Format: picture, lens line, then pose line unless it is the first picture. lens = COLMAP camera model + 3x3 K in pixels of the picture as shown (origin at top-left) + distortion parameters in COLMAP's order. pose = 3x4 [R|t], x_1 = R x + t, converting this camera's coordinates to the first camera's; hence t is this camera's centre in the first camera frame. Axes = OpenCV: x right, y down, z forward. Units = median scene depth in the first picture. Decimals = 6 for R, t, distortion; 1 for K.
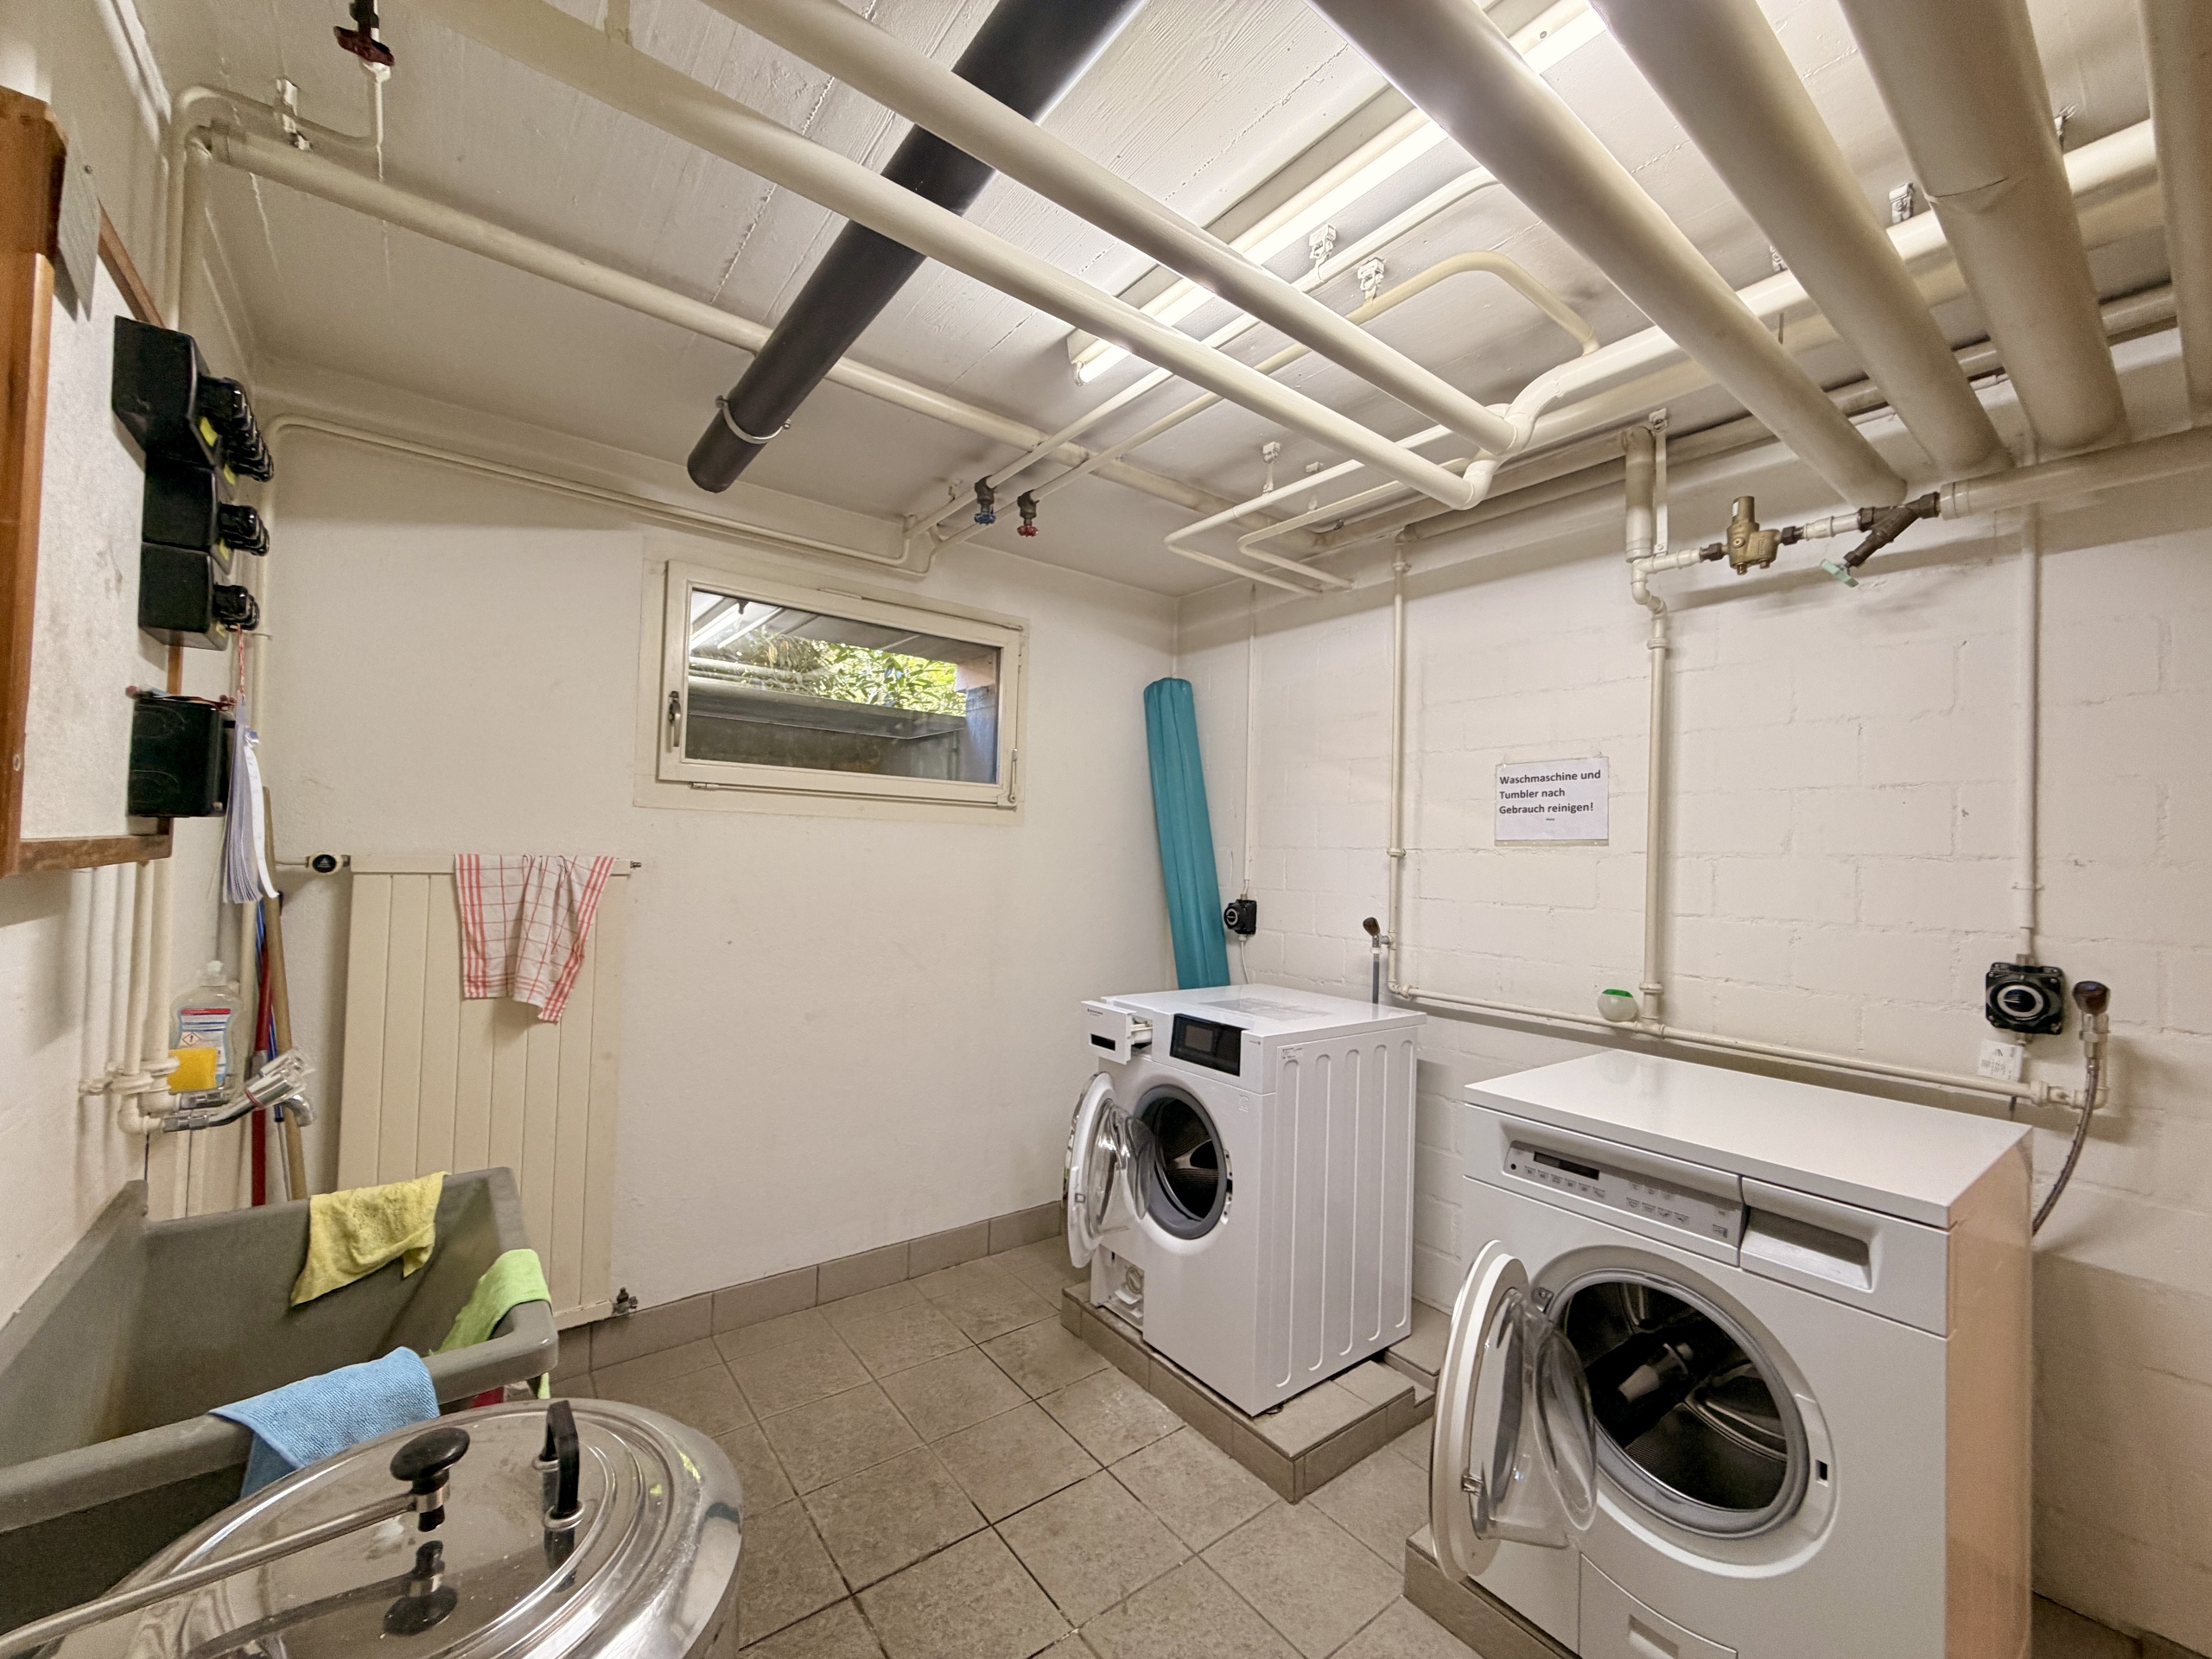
lens RADIAL K [[876.9, 0, 1109.8], [0, 876.9, 833.2], [0, 0, 1]] dist [0.000762, -0.000356]
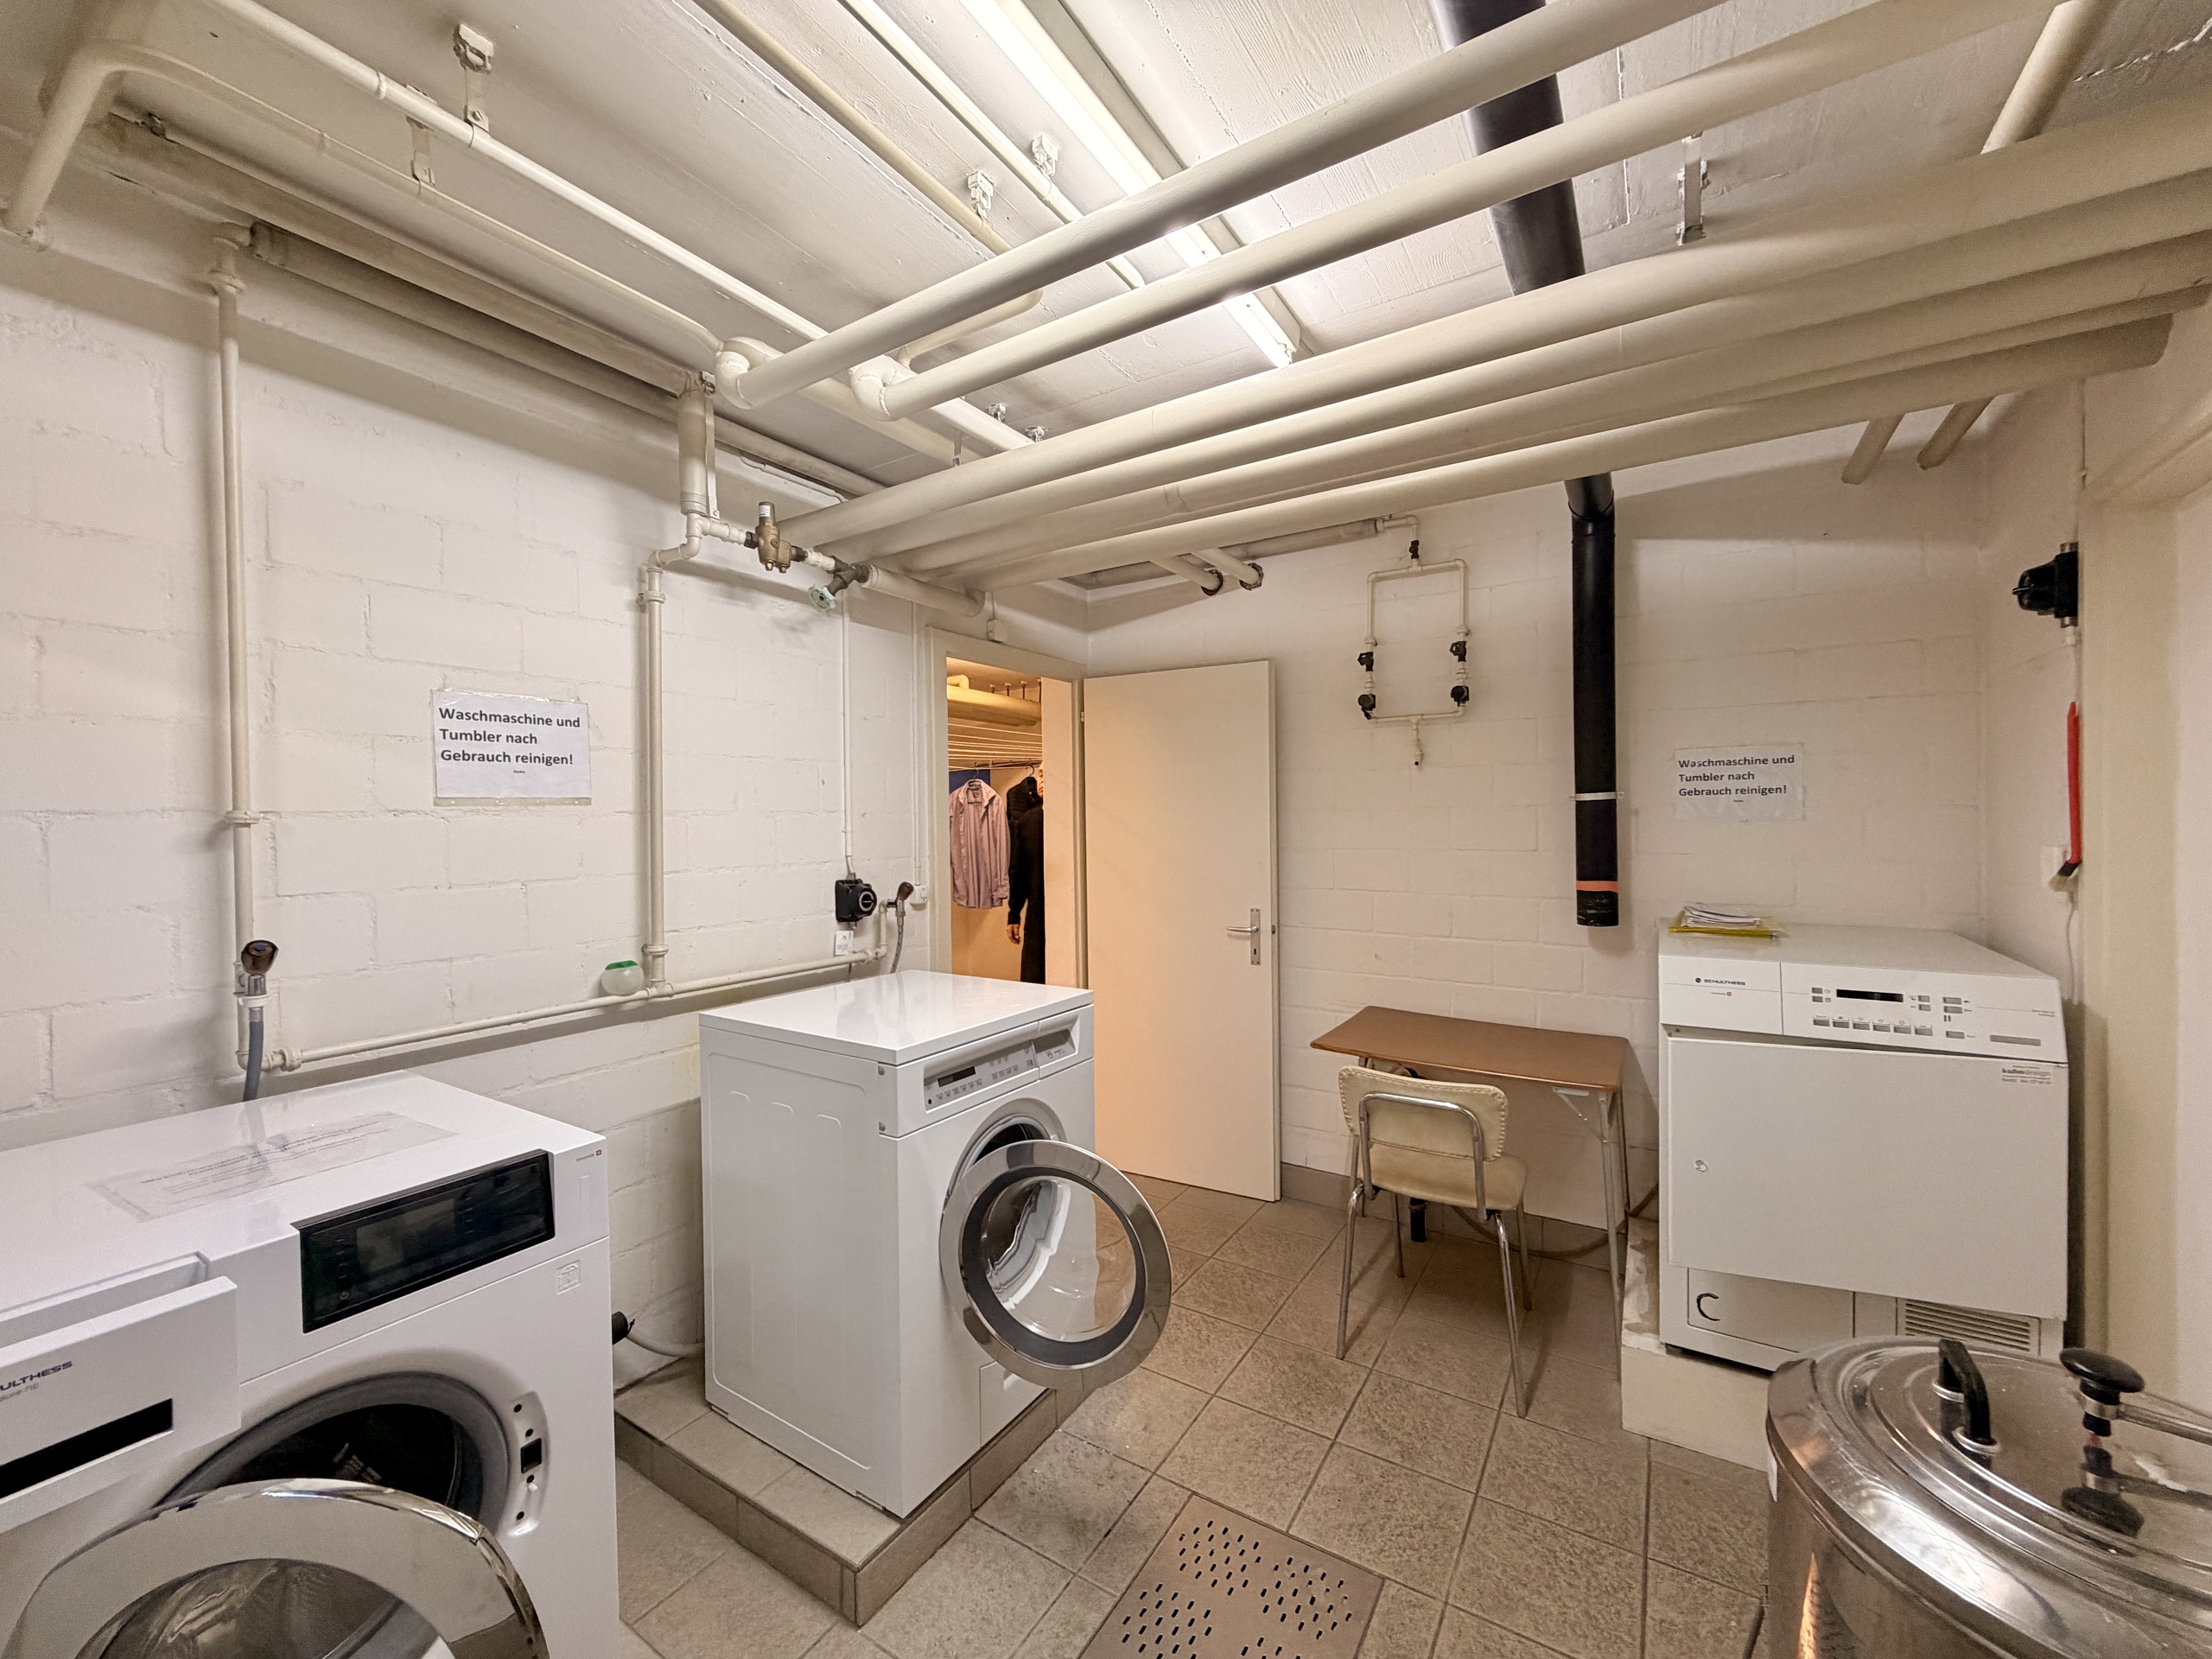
lens RADIAL K [[876.9, 0, 1109.6], [0, 876.9, 826.2], [0, 0, 1]] dist [0.000762, -0.000356]
pose [[-0.339588, -0.029476, 0.940112, -0.466501], [-0.017750, 0.999532, 0.024927, 0.004205], [-0.940407, -0.008223, -0.339953, 0.858263]]
